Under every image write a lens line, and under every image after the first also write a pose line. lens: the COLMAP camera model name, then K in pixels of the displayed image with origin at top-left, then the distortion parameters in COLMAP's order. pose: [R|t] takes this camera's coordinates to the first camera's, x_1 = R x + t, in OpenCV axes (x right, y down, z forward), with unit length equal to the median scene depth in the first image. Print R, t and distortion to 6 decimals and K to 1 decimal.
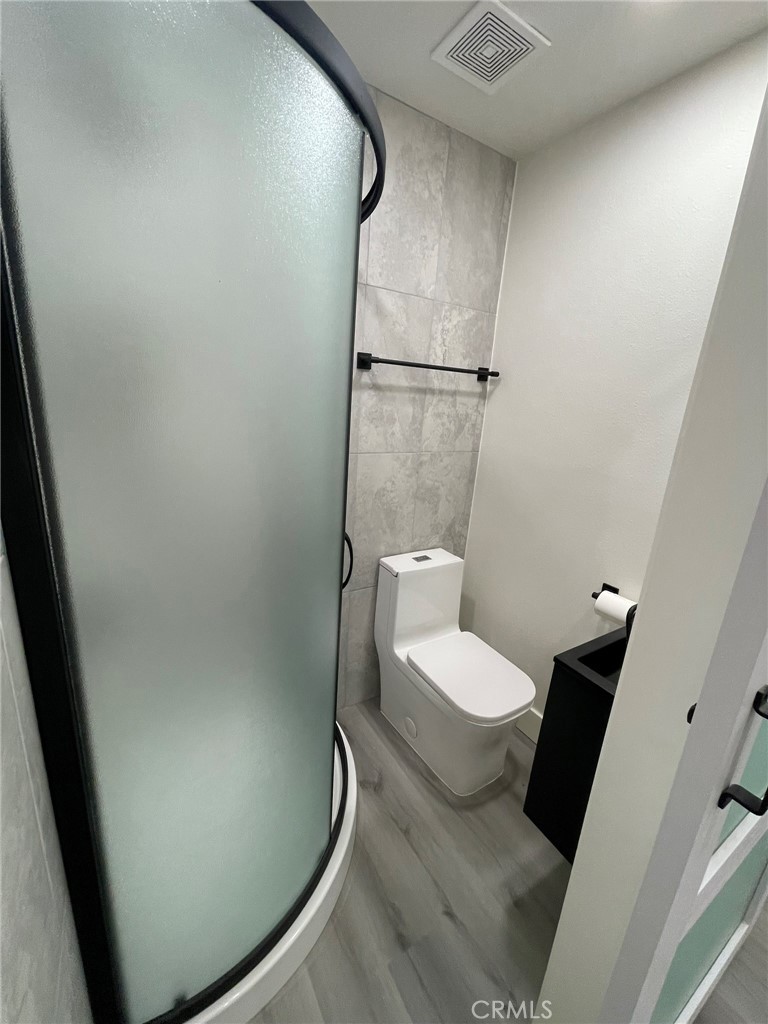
lens RADIAL K [[412.6, 0, 381.2], [0, 412.6, 511.6], [0, 0, 1]] dist [-0.001851, -0.000070]
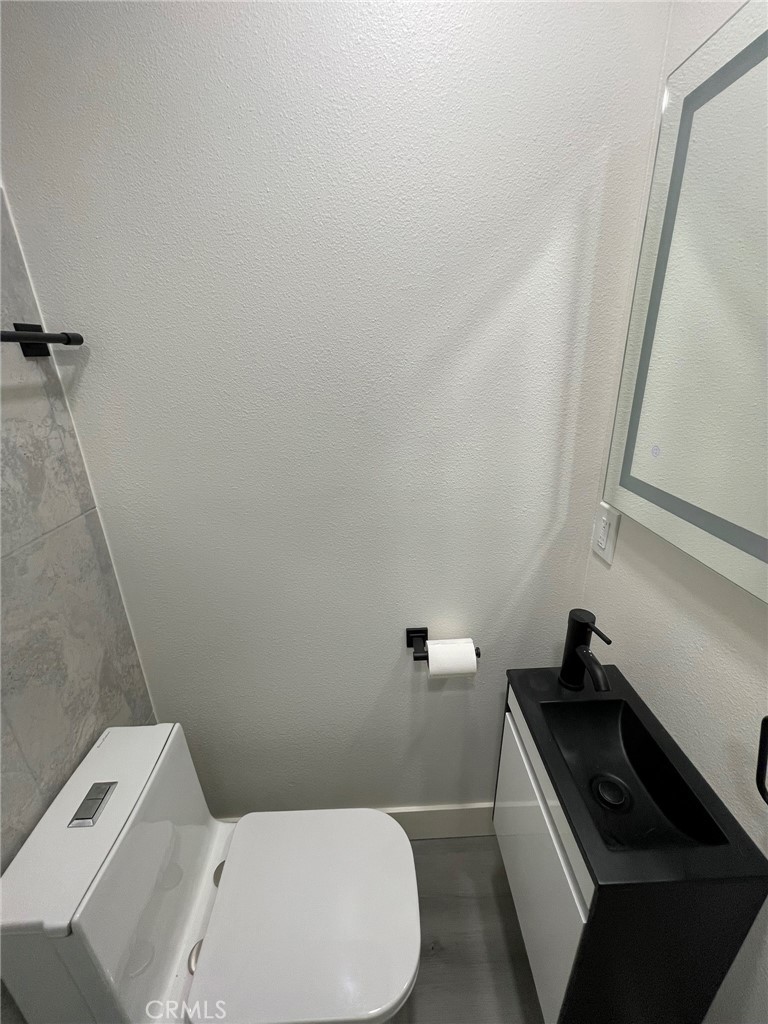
lens RADIAL K [[412.6, 0, 387.8], [0, 412.6, 511.0], [0, 0, 1]] dist [-0.001851, -0.000070]
pose [[0.489812, -0.378540, 0.785361, 0.027784], [0.290169, 0.920246, 0.262583, -0.174814], [-0.822123, 0.099271, 0.560588, 0.475121]]
